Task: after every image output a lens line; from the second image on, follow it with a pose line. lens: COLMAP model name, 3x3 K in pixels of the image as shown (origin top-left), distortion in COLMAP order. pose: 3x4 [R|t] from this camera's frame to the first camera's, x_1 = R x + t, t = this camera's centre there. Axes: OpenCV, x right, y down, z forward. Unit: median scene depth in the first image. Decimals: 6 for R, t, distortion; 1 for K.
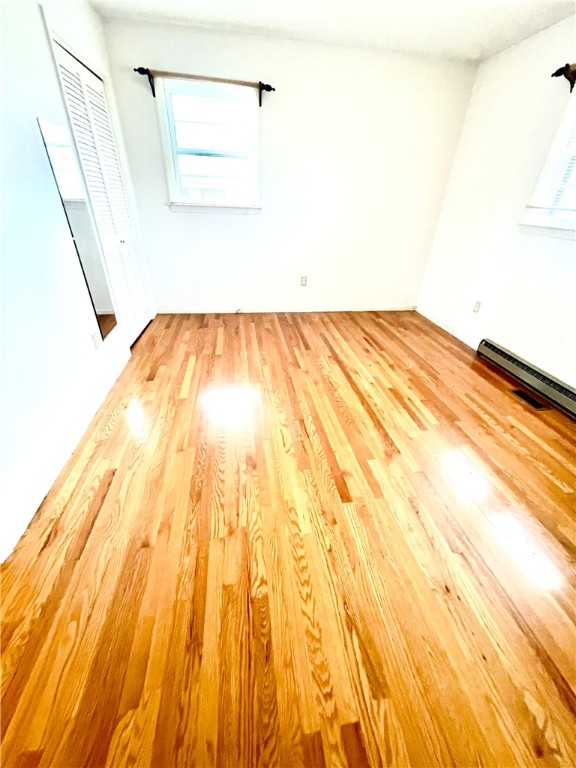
lens RADIAL K [[322.1, 0, 284.9], [0, 322.1, 384.4], [0, 0, 1]] dist [-0.003961, -0.000536]
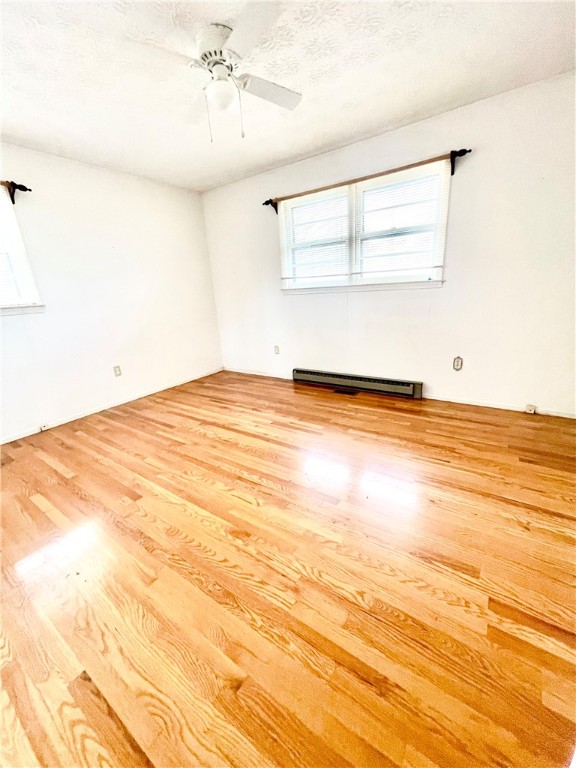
lens RADIAL K [[322.1, 0, 284.9], [0, 322.1, 384.4], [0, 0, 1]] dist [-0.003961, -0.000536]
pose [[0.665030, -0.284115, 0.690662, -0.419507], [0.450836, 0.890014, -0.067983, -0.011098], [-0.595384, 0.356586, 0.719976, 0.095407]]
